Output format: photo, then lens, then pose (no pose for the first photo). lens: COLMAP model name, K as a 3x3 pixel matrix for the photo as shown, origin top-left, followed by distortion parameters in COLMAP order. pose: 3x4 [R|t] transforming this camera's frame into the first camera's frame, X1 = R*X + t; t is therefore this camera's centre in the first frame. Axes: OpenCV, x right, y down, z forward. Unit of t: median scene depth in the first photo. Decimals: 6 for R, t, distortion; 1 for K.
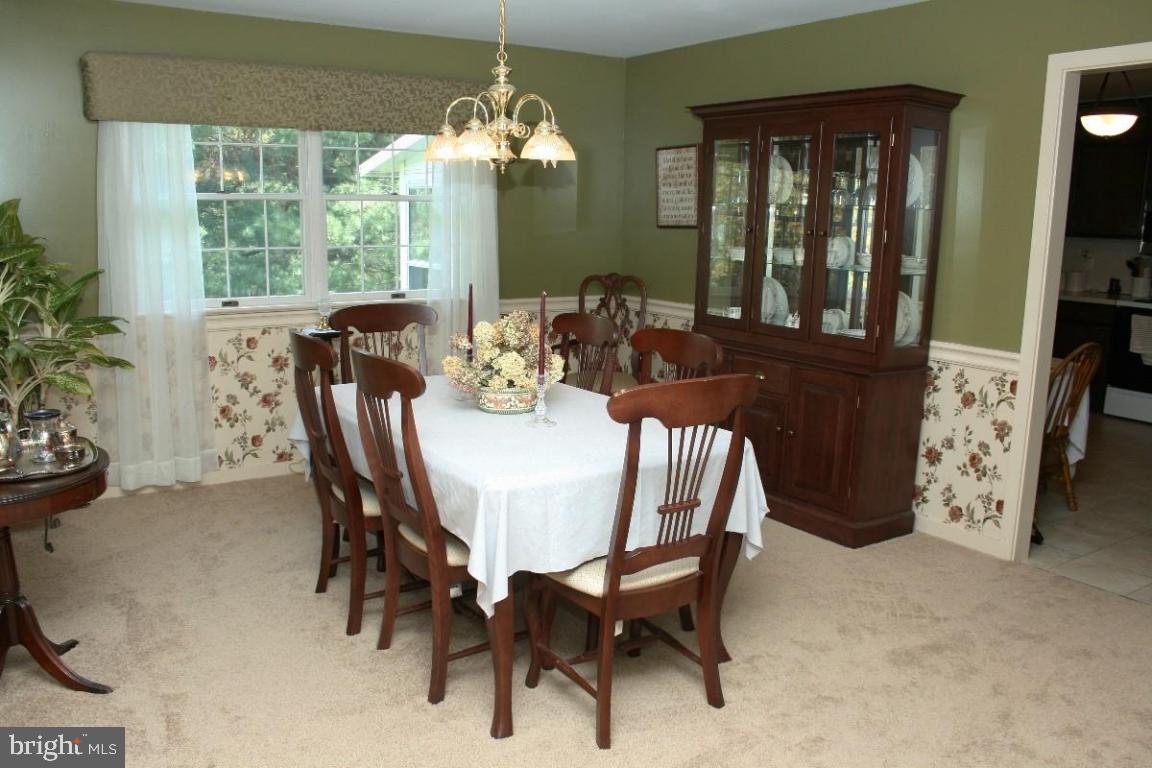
lens RADIAL K [[954.7, 0, 576.0], [0, 954.7, 384.0], [0, 0, 1]] dist [-0.143945, 0.136289]
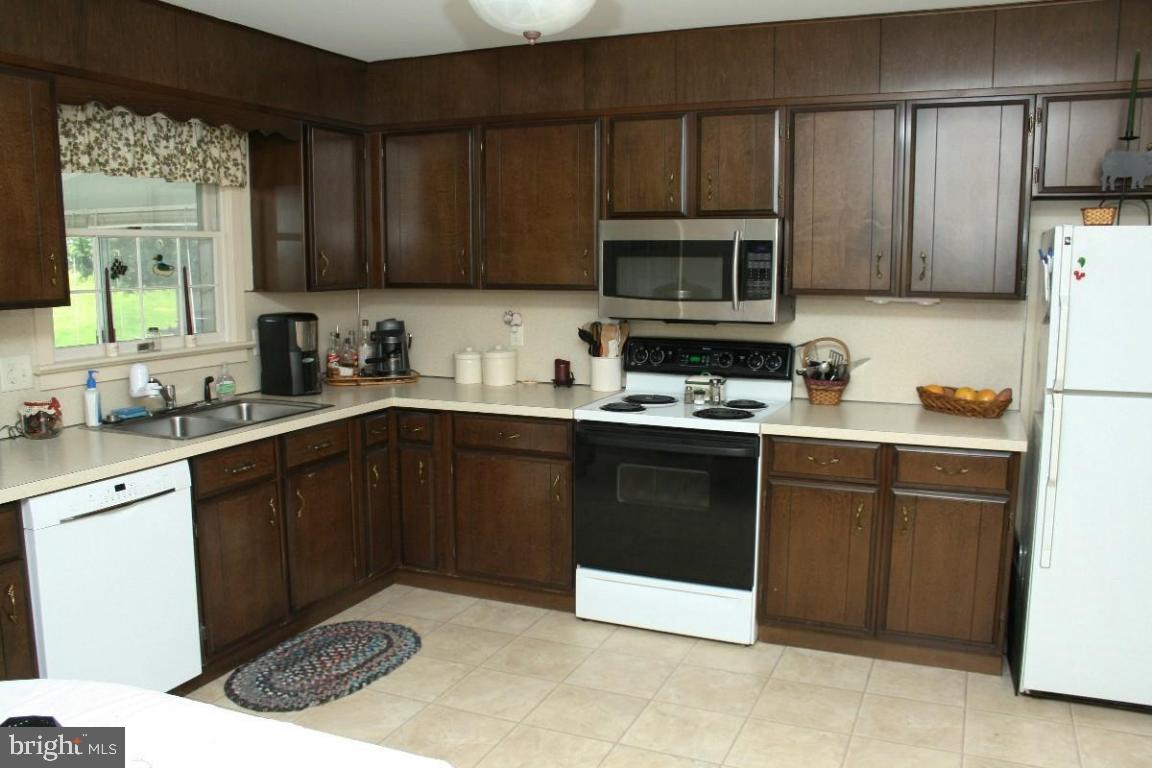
lens RADIAL K [[954.7, 0, 576.0], [0, 954.7, 384.0], [0, 0, 1]] dist [-0.143945, 0.136289]
pose [[0.840497, -0.097147, 0.533036, 0.282787], [0.122938, 0.992329, -0.012996, -0.092272], [-0.527685, 0.076453, 0.845993, 0.509762]]
